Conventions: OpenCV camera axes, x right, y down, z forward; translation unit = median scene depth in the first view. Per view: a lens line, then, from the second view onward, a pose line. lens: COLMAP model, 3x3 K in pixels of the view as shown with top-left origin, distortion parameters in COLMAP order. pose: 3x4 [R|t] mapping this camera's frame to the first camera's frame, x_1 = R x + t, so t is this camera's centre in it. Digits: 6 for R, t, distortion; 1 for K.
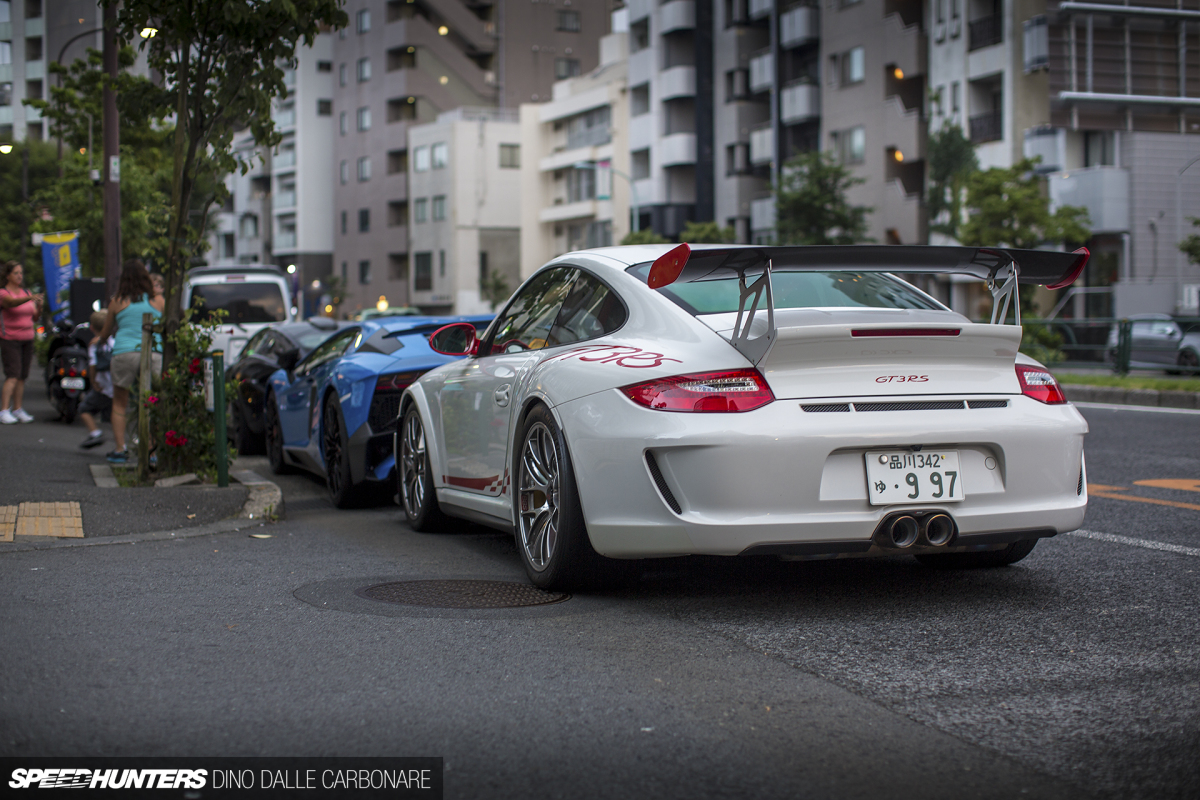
lens RADIAL K [[1822.6, 0, 601.4], [0, 1822.6, 400.9], [0, 0, 1]] dist [-0.043329, 0.000000]
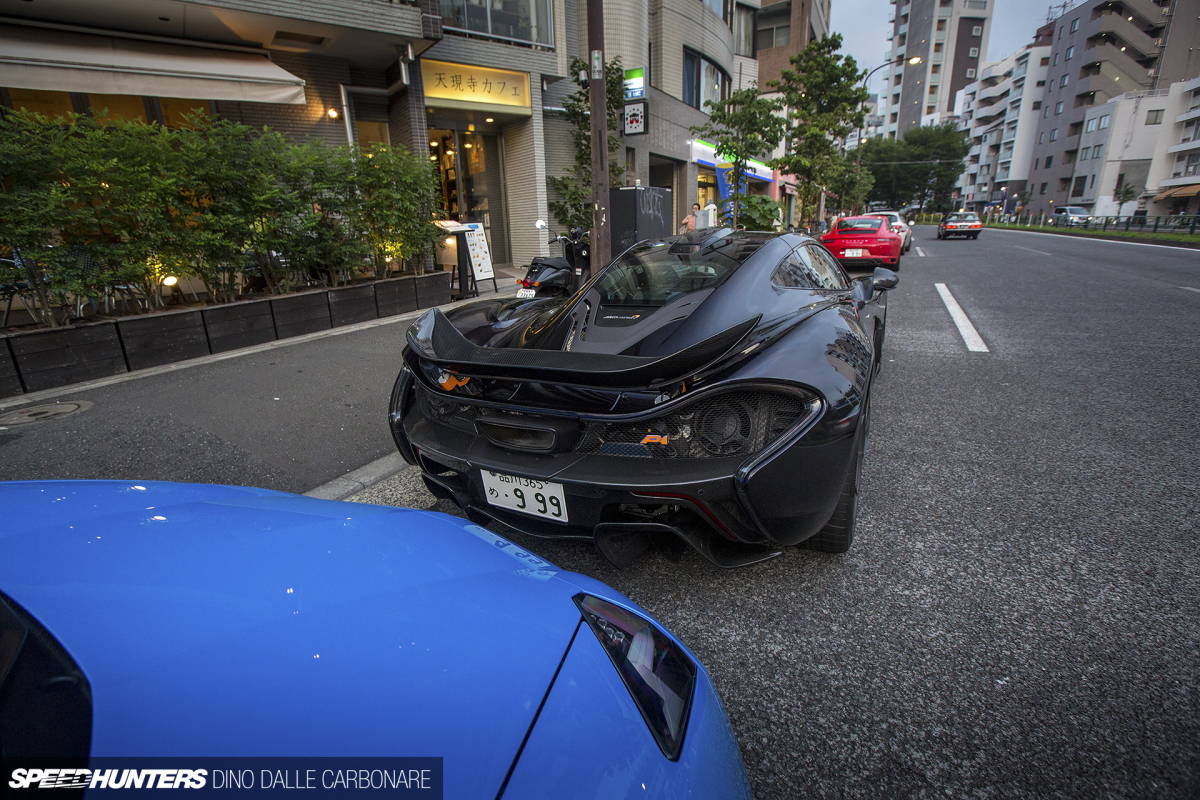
lens RADIAL K [[562.3, 0, 598.9], [0, 562.3, 395.5], [0, 0, 1]] dist [-0.002126, 0.001445]
pose [[0.620261, 0.218718, -0.753286, 0.454852], [0.001207, 0.960072, 0.279752, -0.114997], [0.784395, -0.174428, 0.595230, 0.838654]]
